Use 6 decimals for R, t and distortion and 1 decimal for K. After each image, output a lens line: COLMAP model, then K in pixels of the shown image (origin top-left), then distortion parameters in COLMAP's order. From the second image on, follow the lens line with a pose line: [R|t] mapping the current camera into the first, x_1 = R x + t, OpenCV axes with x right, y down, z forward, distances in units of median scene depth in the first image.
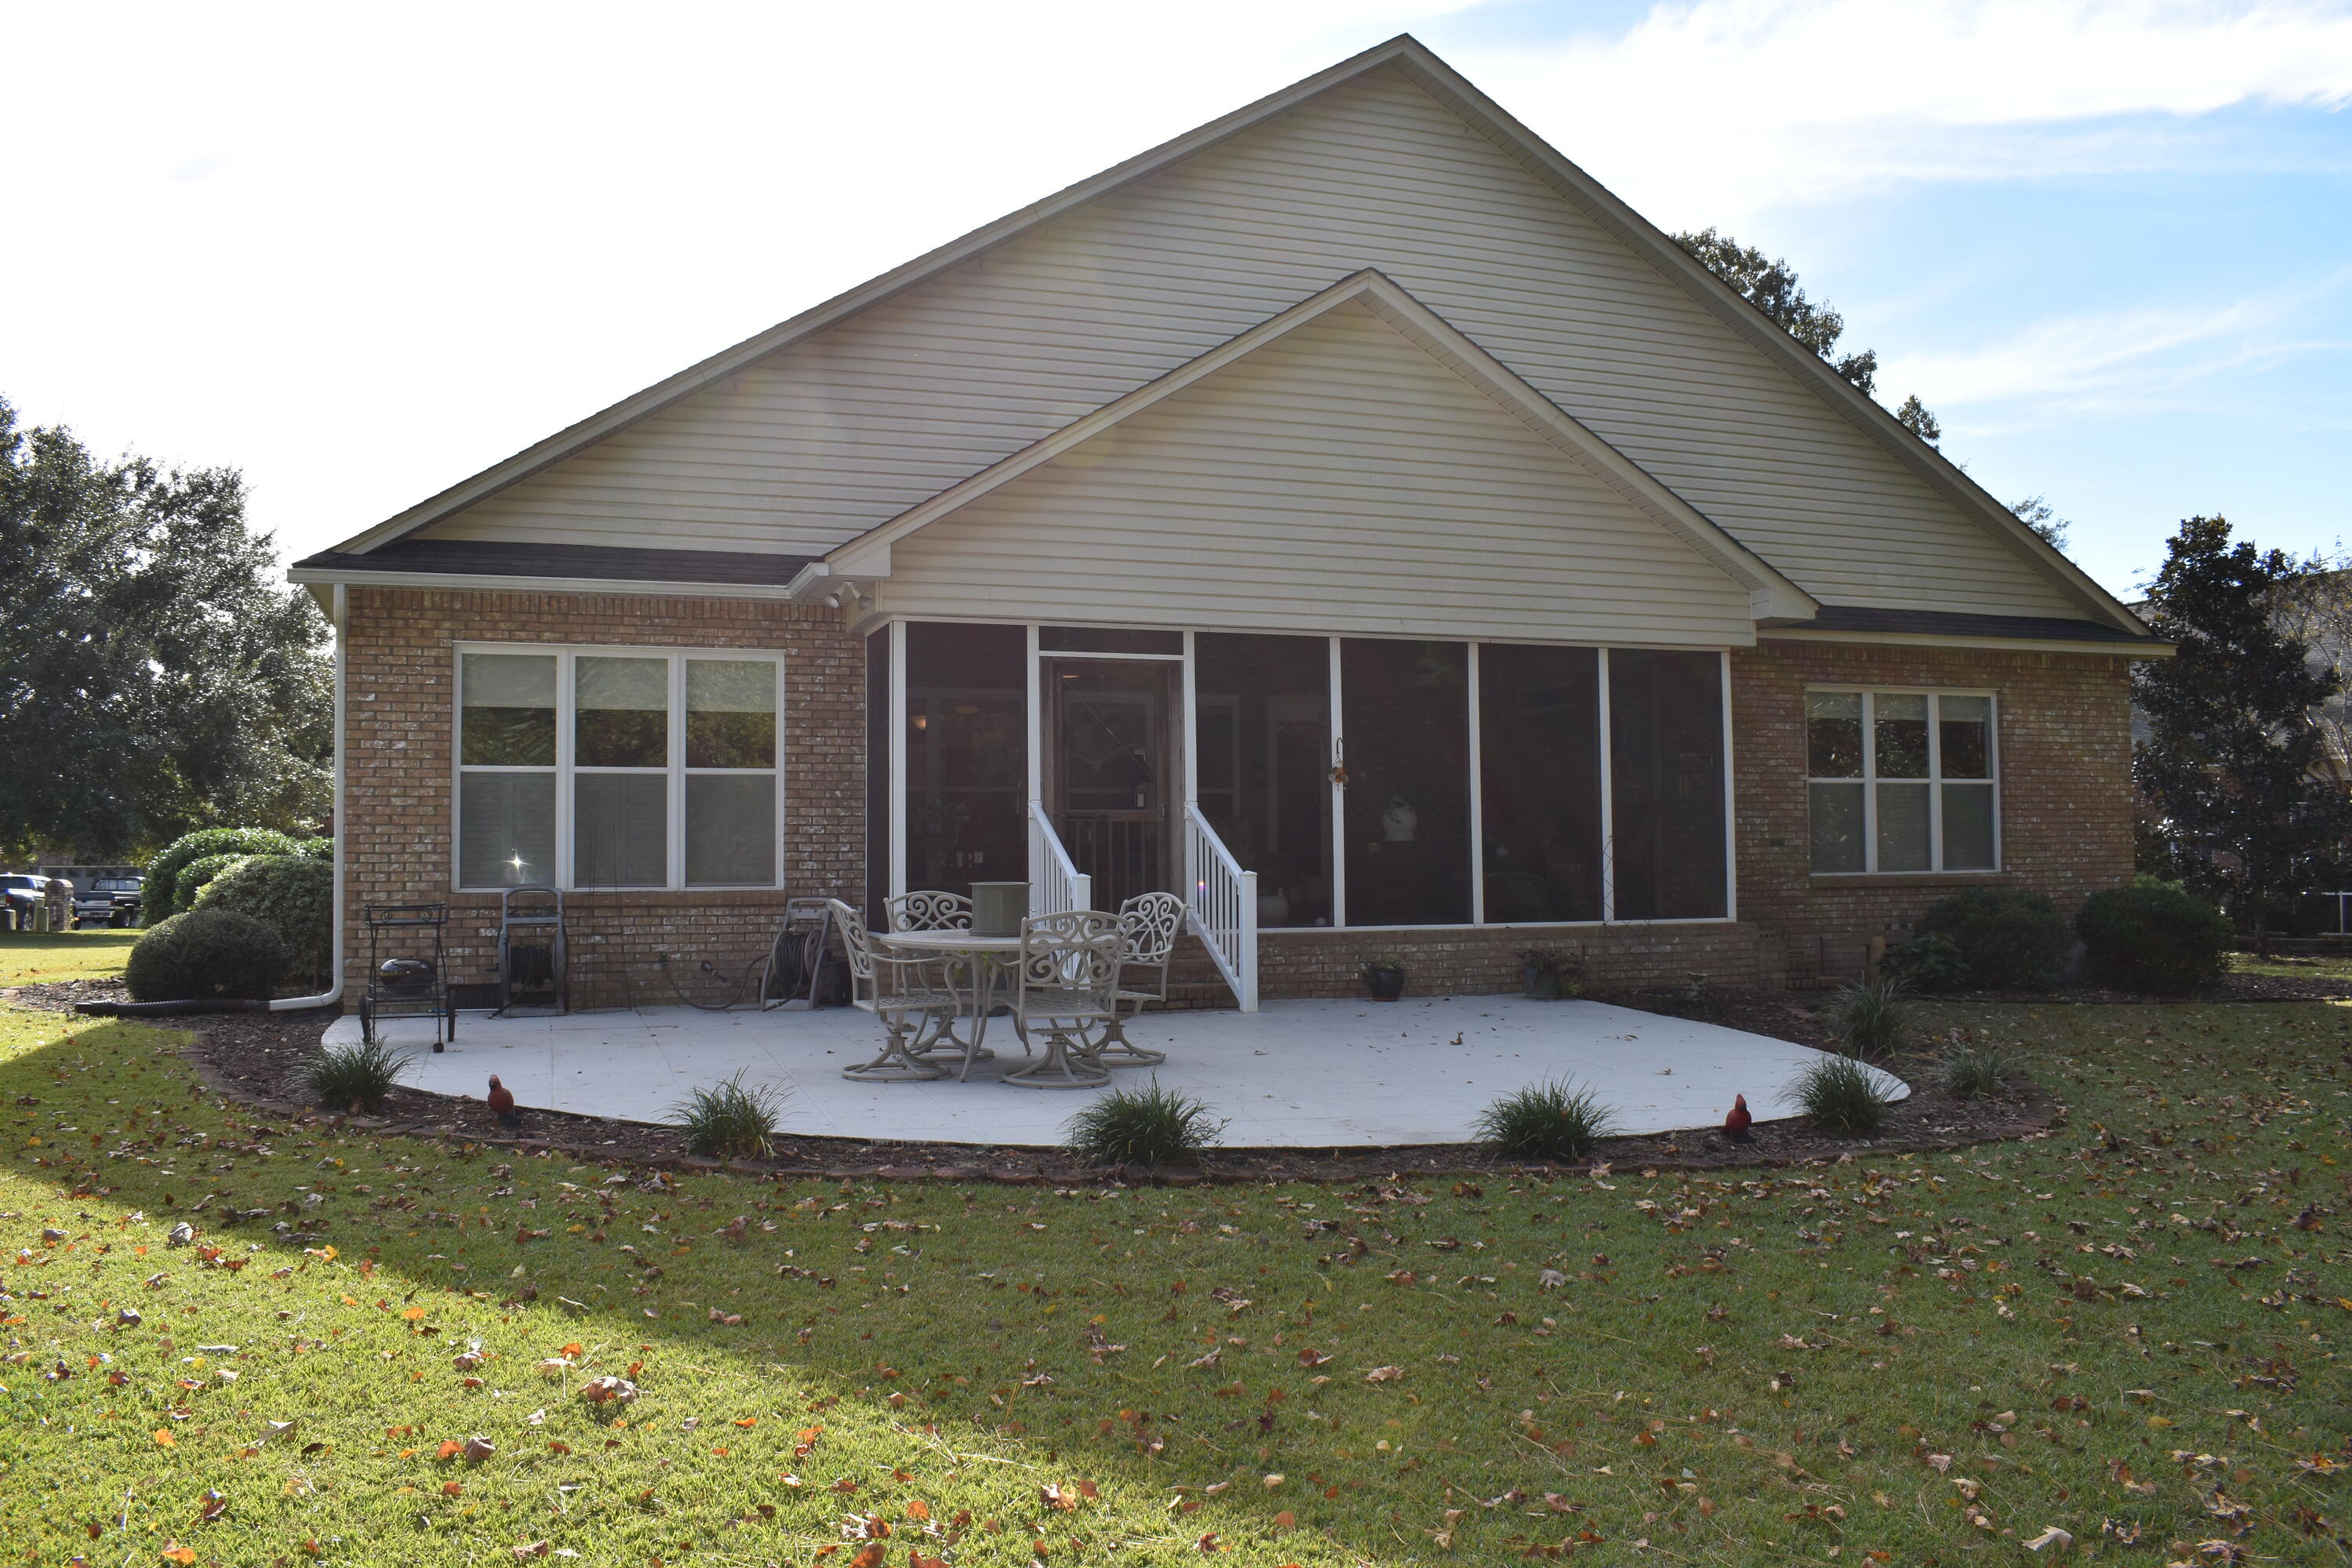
lens RADIAL K [[1870.0, 0, 1176.0], [0, 1870.0, 784.0], [0, 0, 1]] dist [-0.083925, 0.014435]
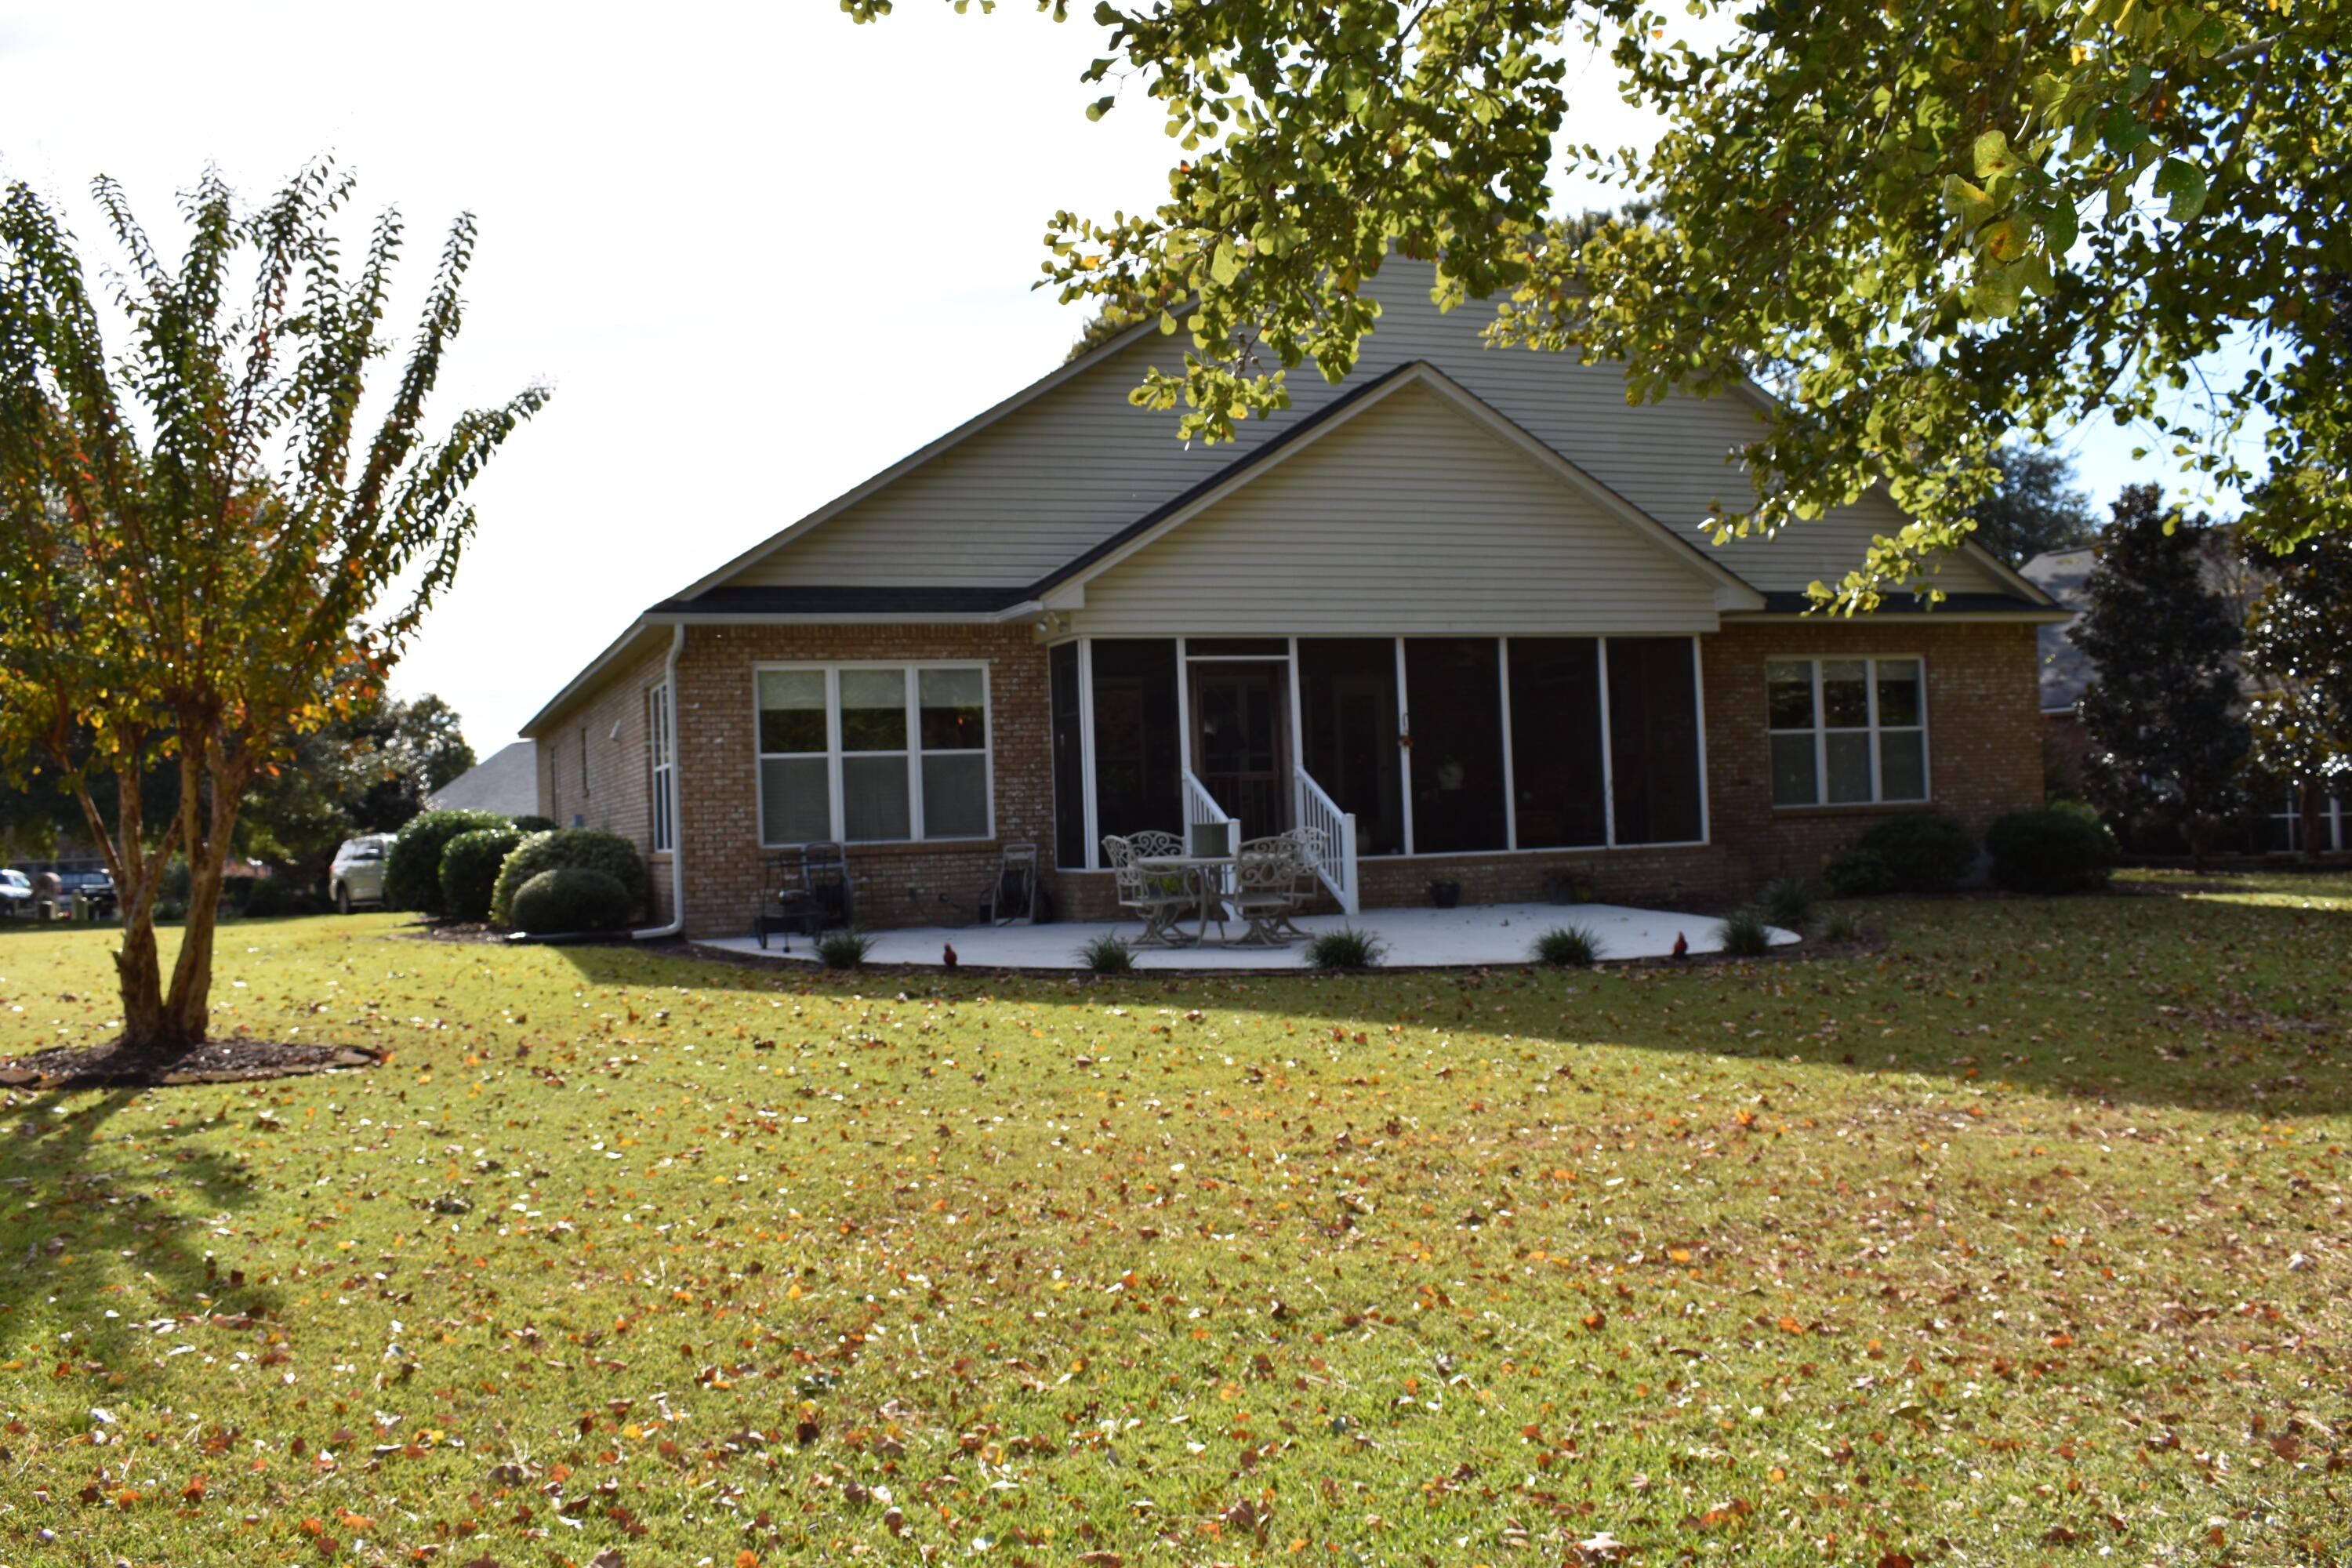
lens RADIAL K [[2153.7, 0, 1176.0], [0, 2153.7, 784.0], [0, 0, 1]] dist [-0.047935, 0.004336]
pose [[0.999389, -0.029415, 0.018881, -0.107494], [0.028979, 0.999317, 0.022918, -0.014364], [-0.019542, -0.022357, 0.999559, -0.539209]]
